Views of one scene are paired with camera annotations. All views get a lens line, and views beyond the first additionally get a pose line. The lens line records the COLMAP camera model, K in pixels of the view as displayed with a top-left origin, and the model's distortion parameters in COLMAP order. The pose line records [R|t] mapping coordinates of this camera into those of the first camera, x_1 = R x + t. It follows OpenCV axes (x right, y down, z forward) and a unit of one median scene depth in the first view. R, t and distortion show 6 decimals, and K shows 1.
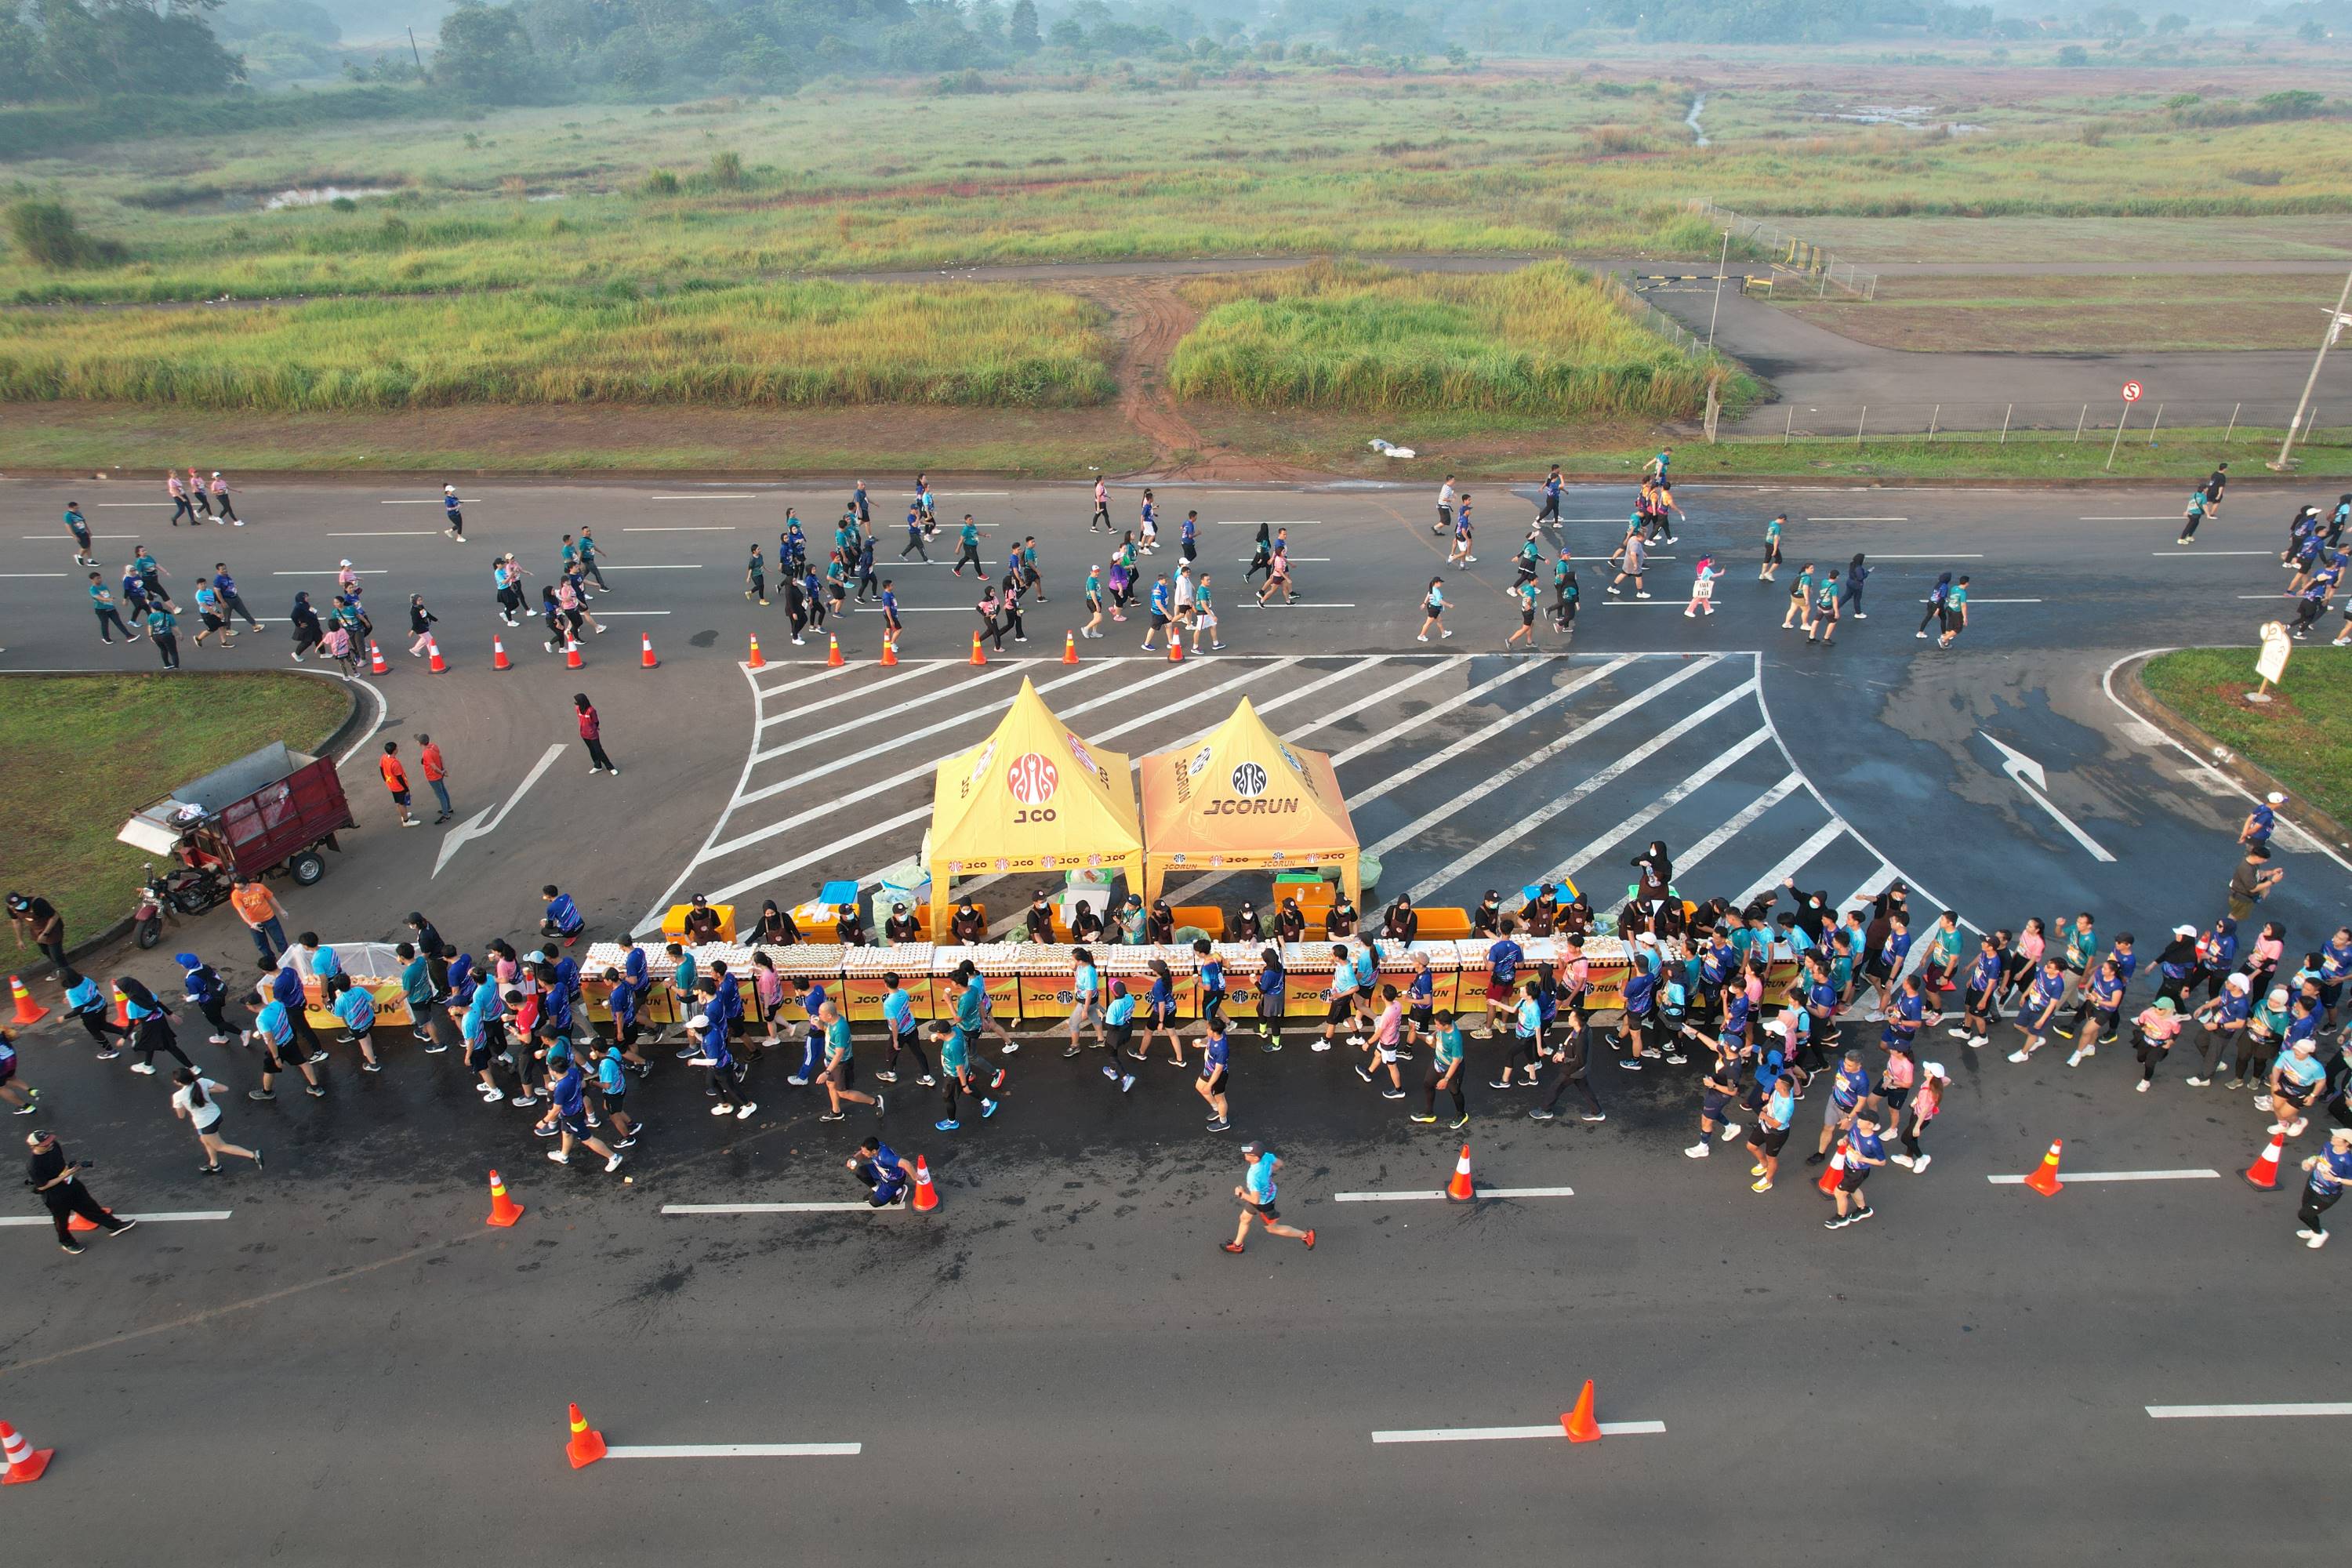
lens RADIAL K [[1518.7, 0, 1173.9], [0, 1518.7, 788.2], [0, 0, 1]] dist [-0.066223, 0.058442]
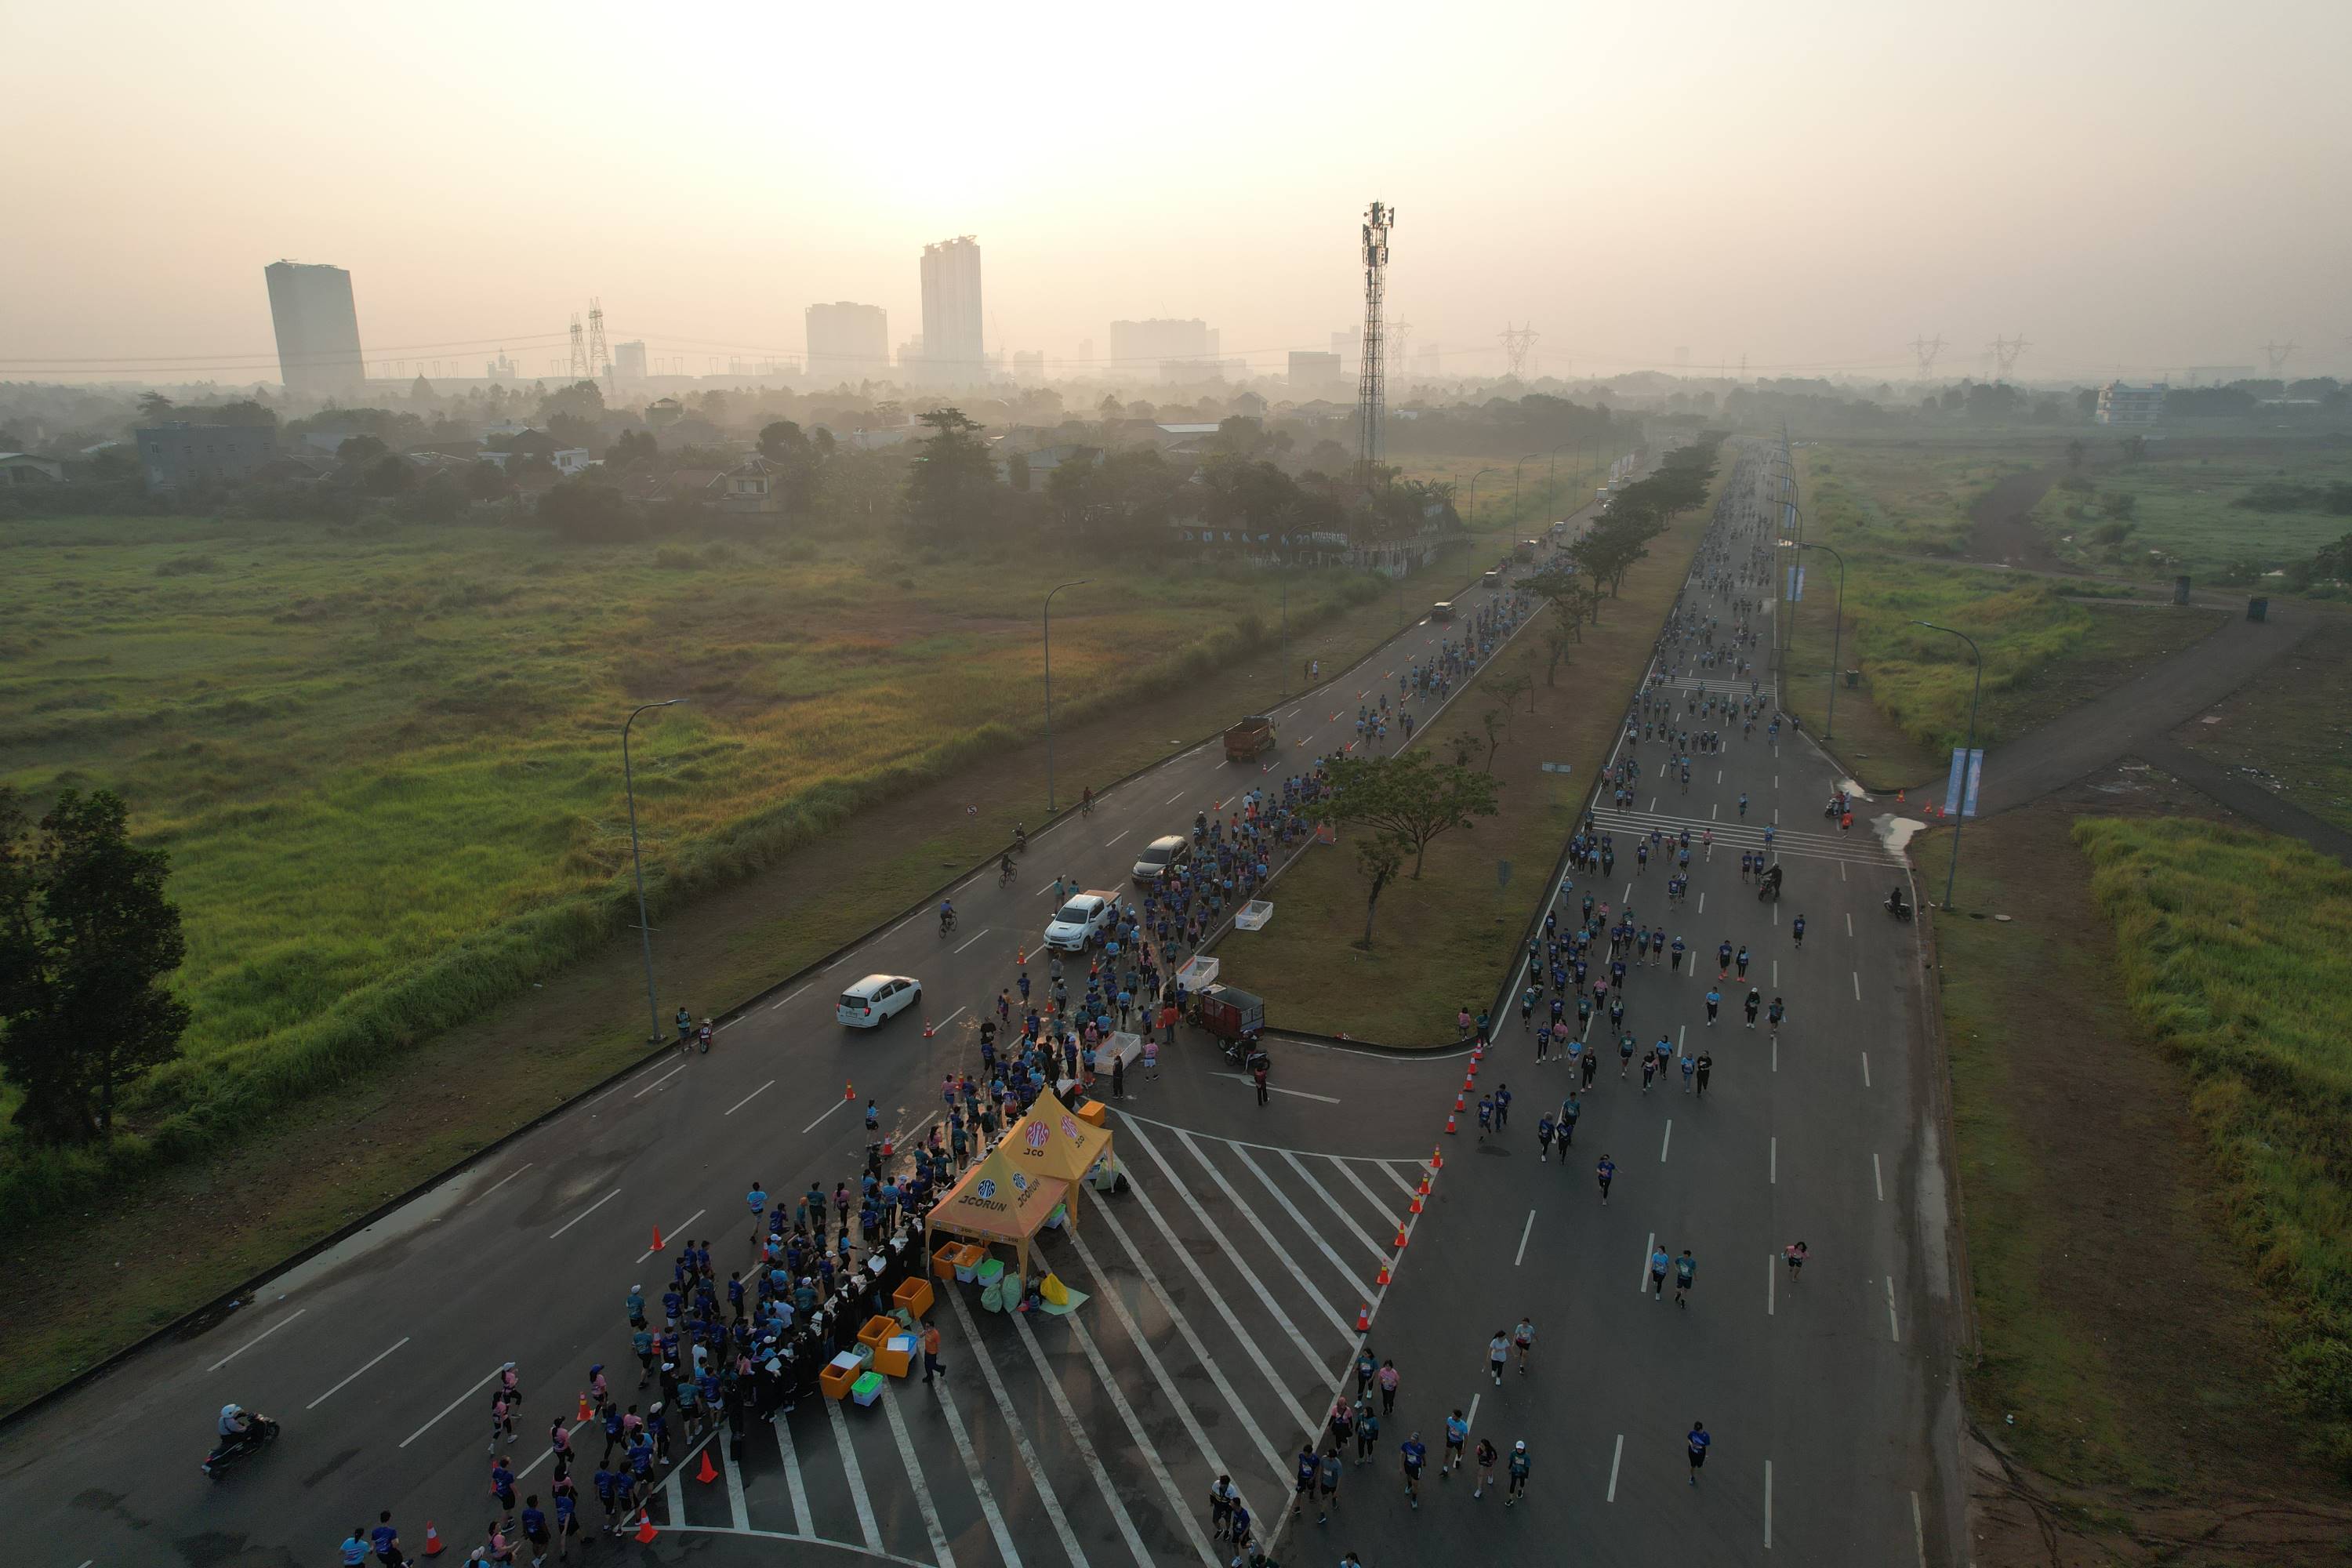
lens RADIAL K [[1518.7, 0, 1183.7], [0, 1518.7, 785.9], [0, 0, 1]] dist [-0.066223, 0.058442]
pose [[-0.383283, 0.248561, -0.889557, 1.293197], [-0.430243, 0.804189, 0.410086, -1.098489], [0.817304, 0.539904, -0.201290, 1.129494]]
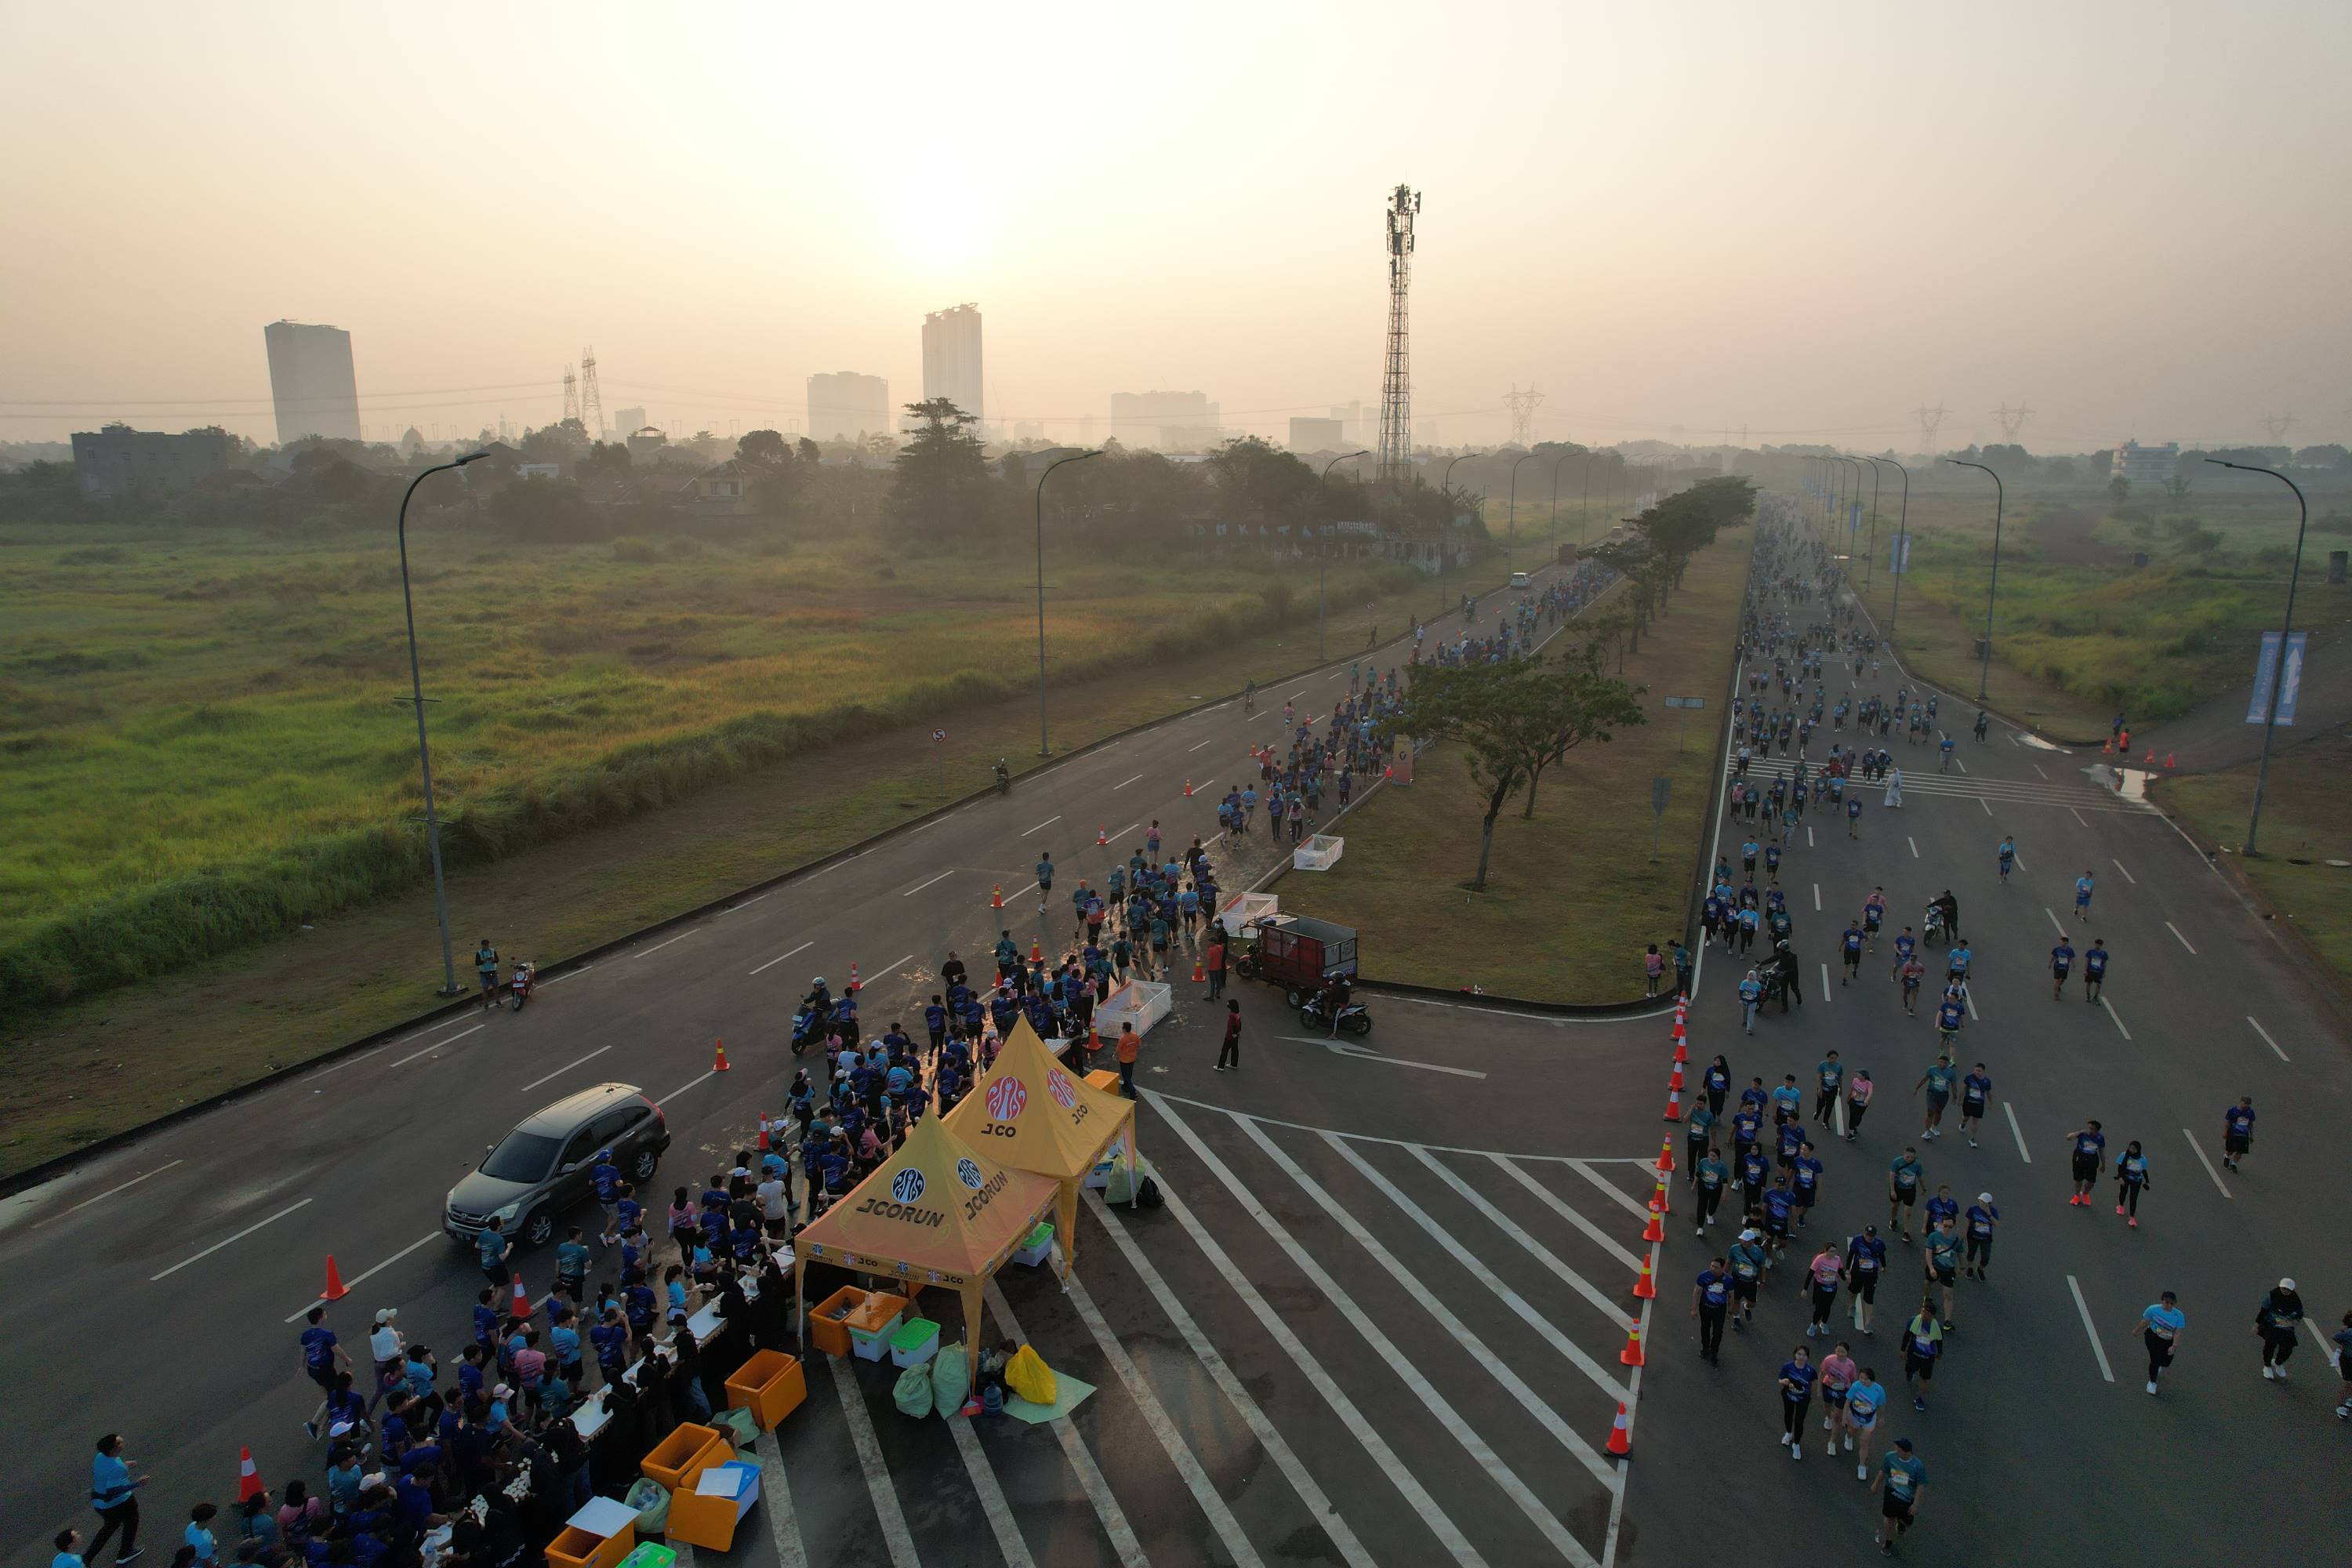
lens RADIAL K [[1518.7, 0, 1185.3], [0, 1518.7, 776.0], [0, 0, 1]] dist [-0.066223, 0.058442]
pose [[-0.381679, 0.195345, -0.903417, 0.738528], [-0.435356, 0.824205, 0.362148, -0.591720], [0.815344, 0.531532, -0.229537, 1.071670]]
